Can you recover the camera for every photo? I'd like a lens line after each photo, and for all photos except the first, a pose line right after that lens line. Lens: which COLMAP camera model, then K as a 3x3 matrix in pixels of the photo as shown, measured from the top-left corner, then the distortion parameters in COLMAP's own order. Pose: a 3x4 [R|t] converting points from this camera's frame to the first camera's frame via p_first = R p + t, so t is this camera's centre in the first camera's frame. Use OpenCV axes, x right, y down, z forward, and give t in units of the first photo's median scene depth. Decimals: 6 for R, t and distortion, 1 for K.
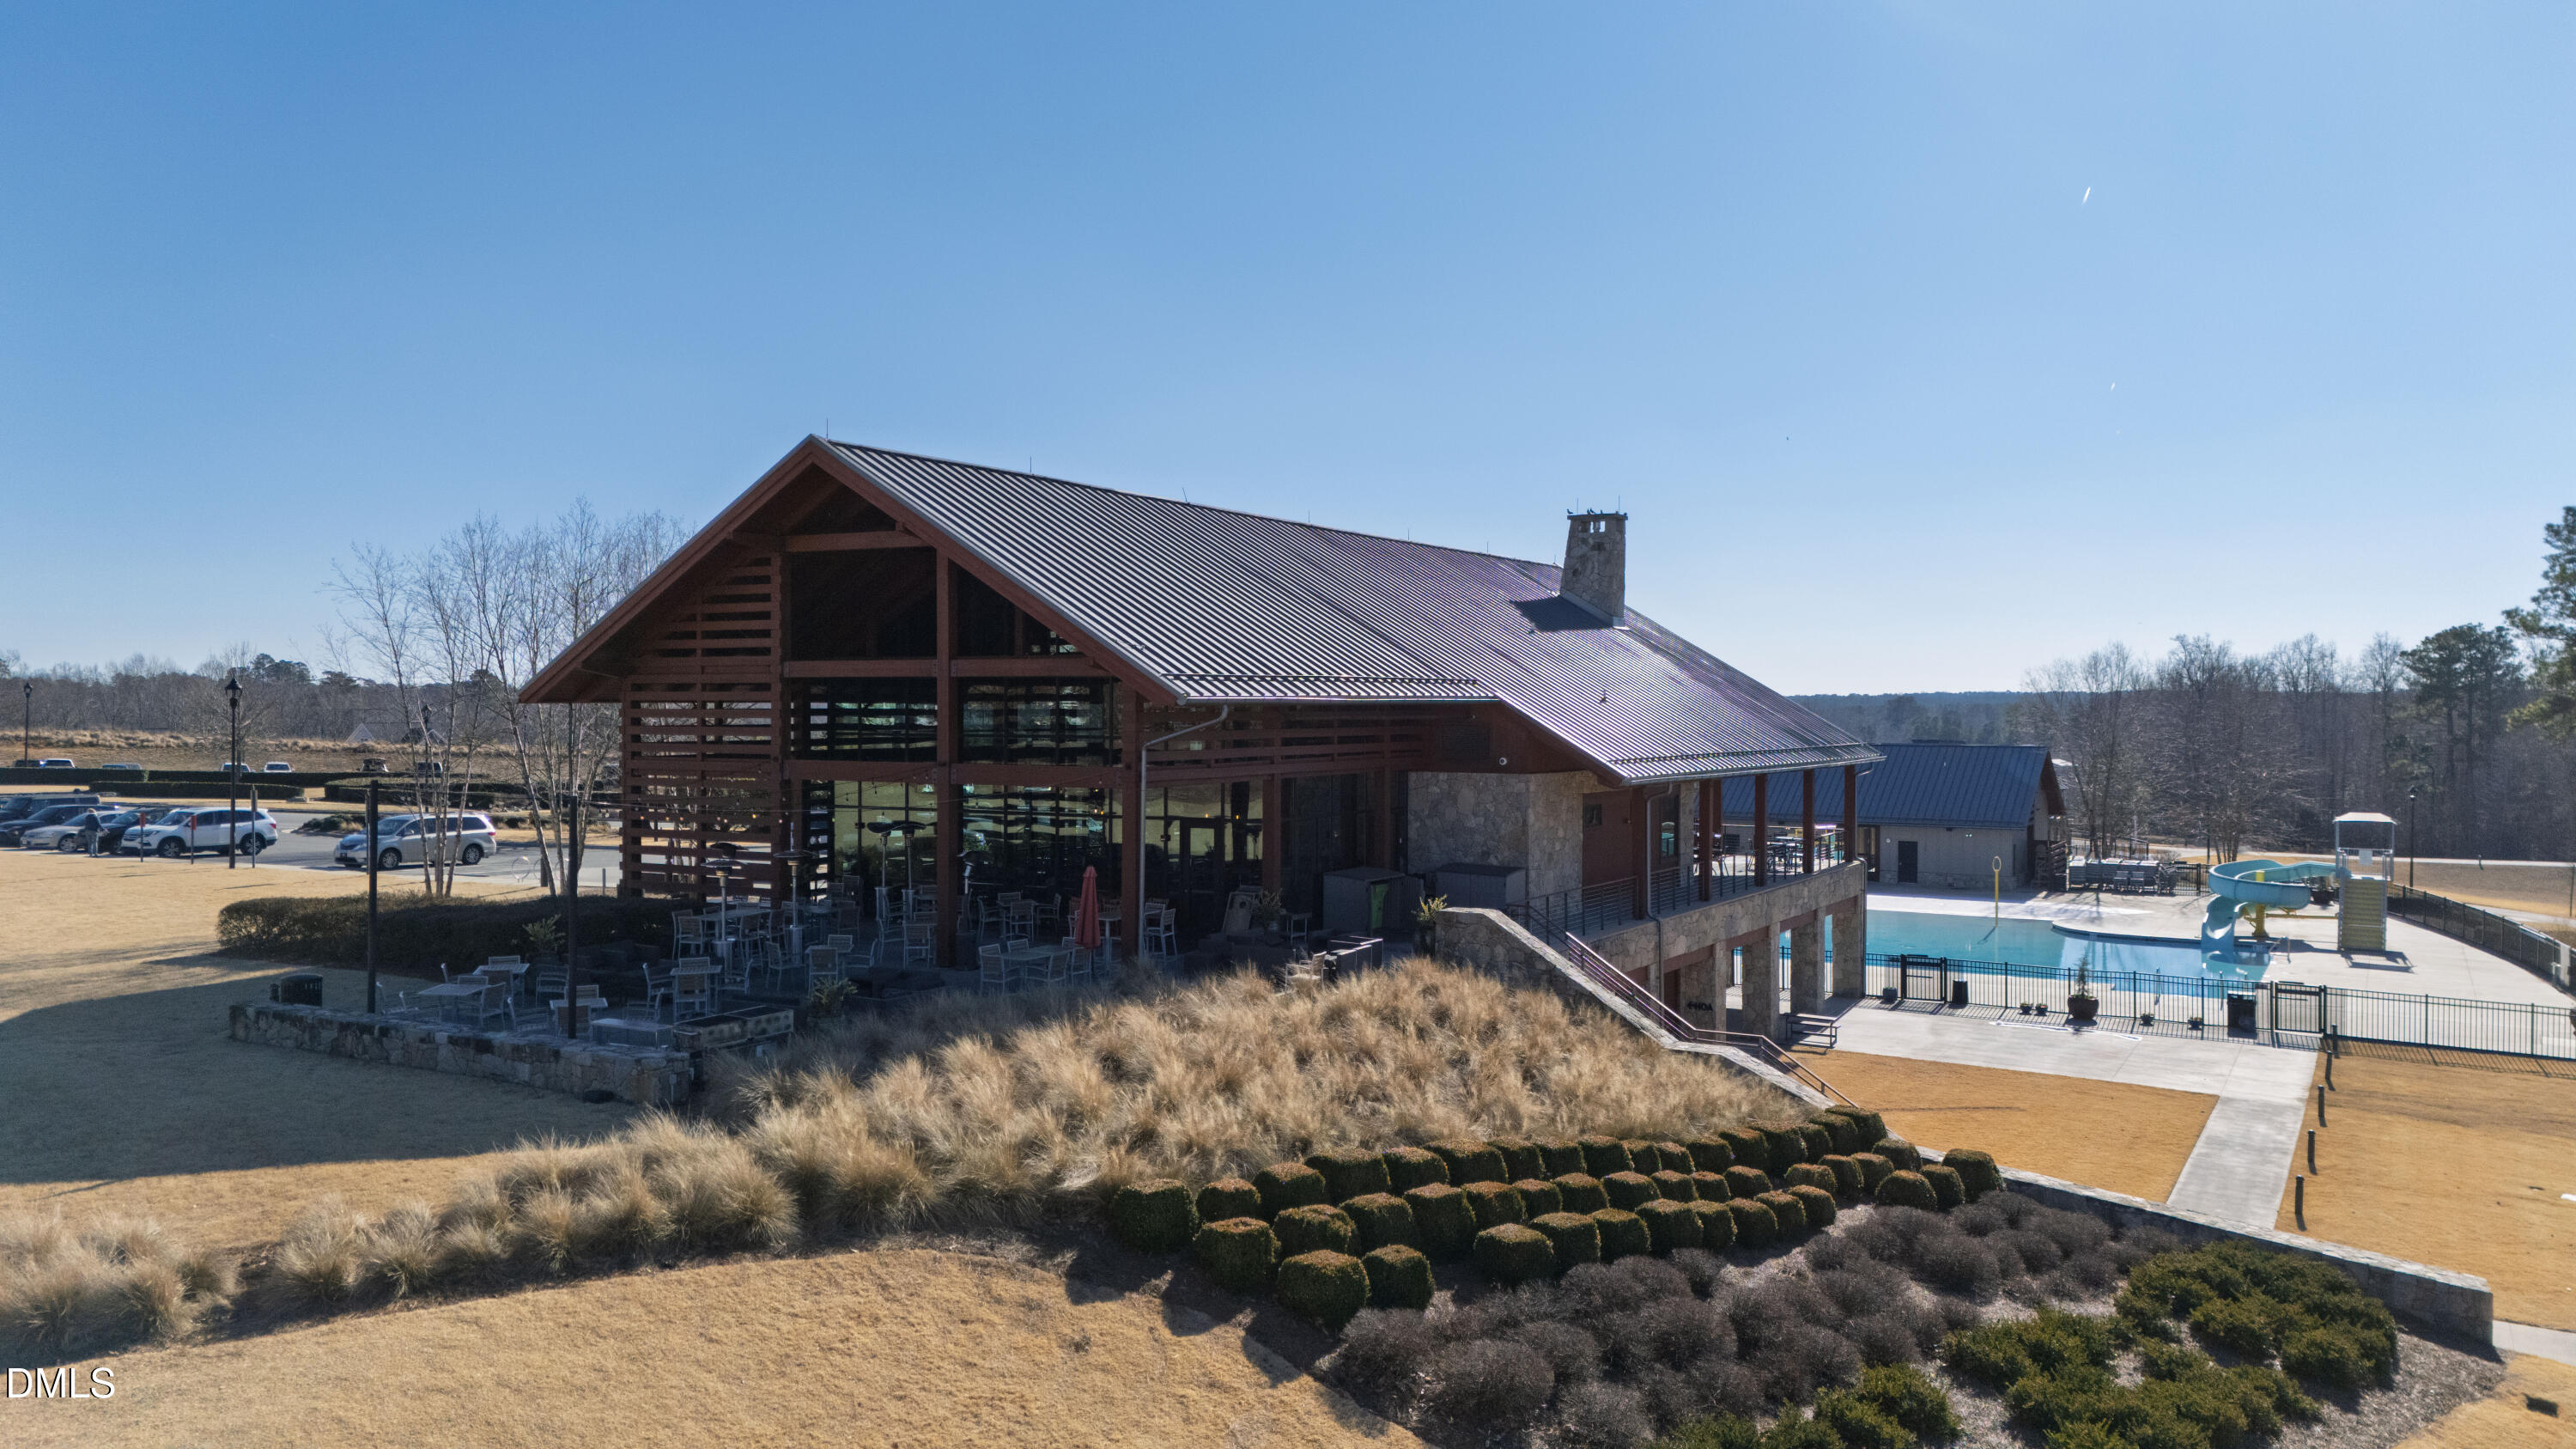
lens RADIAL K [[1811.1, 0, 1284.5], [0, 1811.1, 726.9], [0, 0, 1]] dist [0.010230, -0.003358]
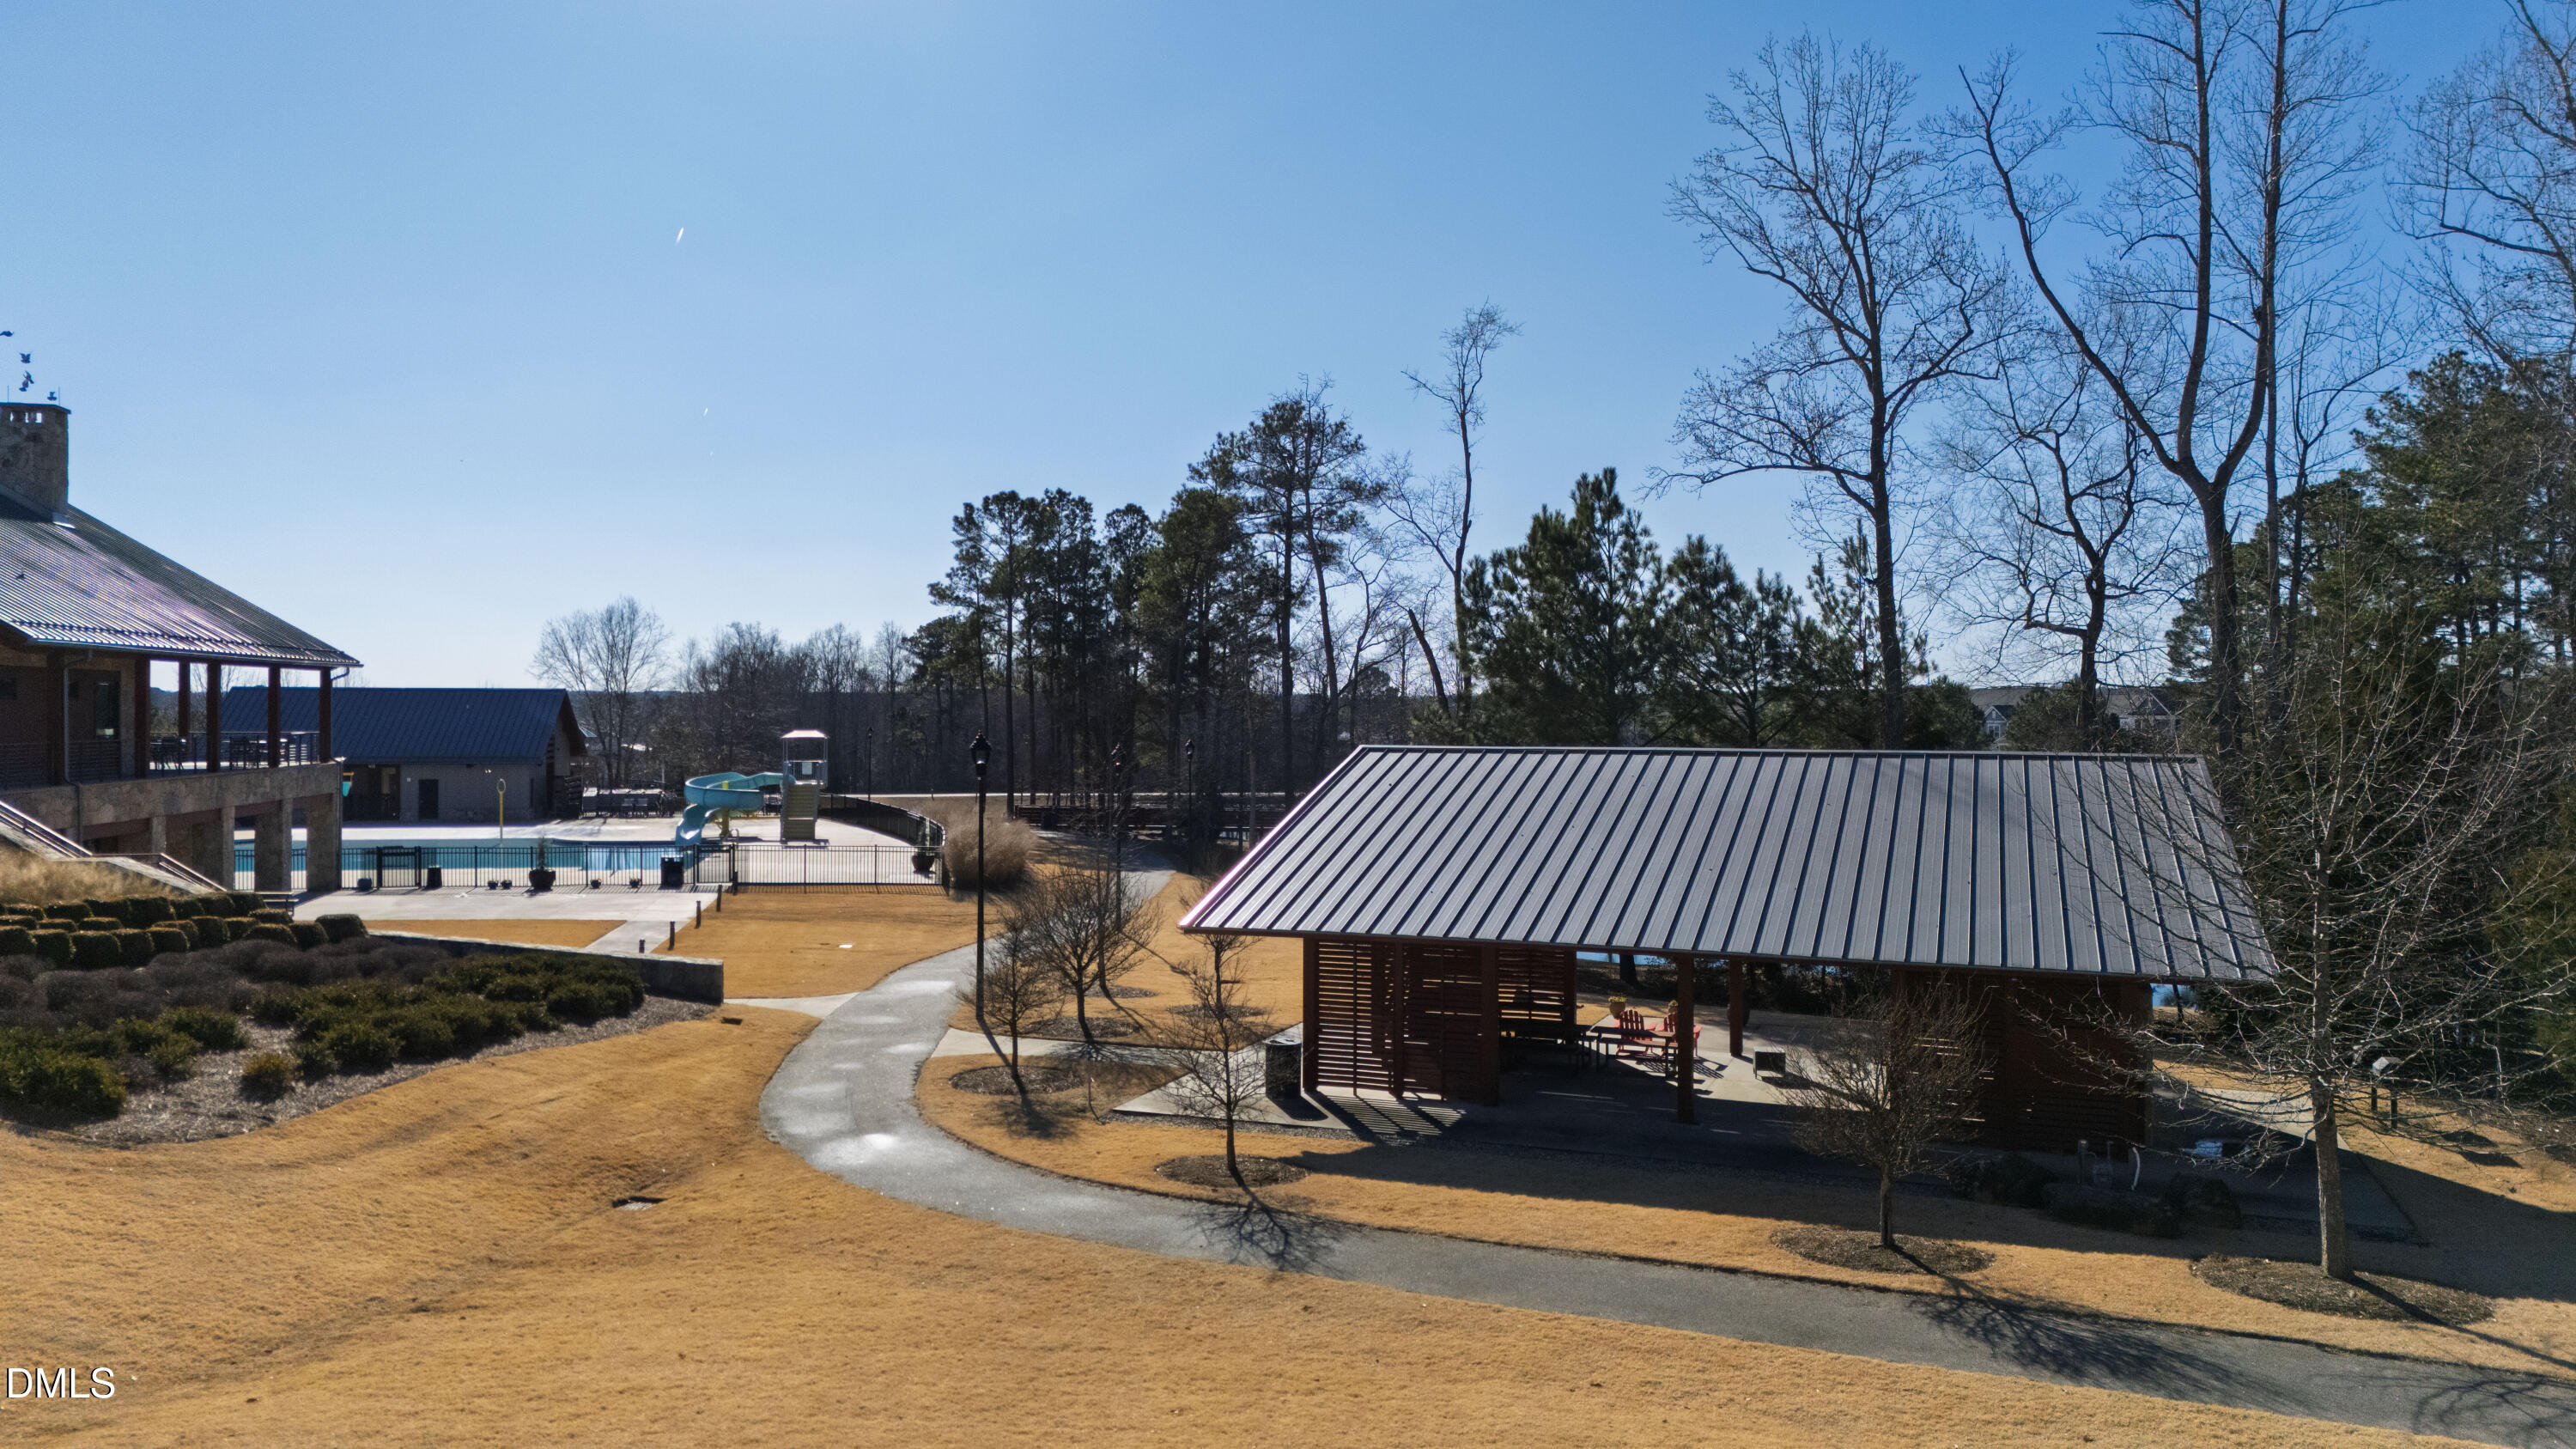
lens RADIAL K [[1811.1, 0, 1283.8], [0, 1811.1, 716.2], [0, 0, 1]] dist [0.010230, -0.003358]
pose [[0.741002, -0.002805, 0.671497, 0.015128], [0.006776, 0.999972, -0.003301, 0.050101], [-0.671469, 0.006996, 0.741000, -0.140992]]
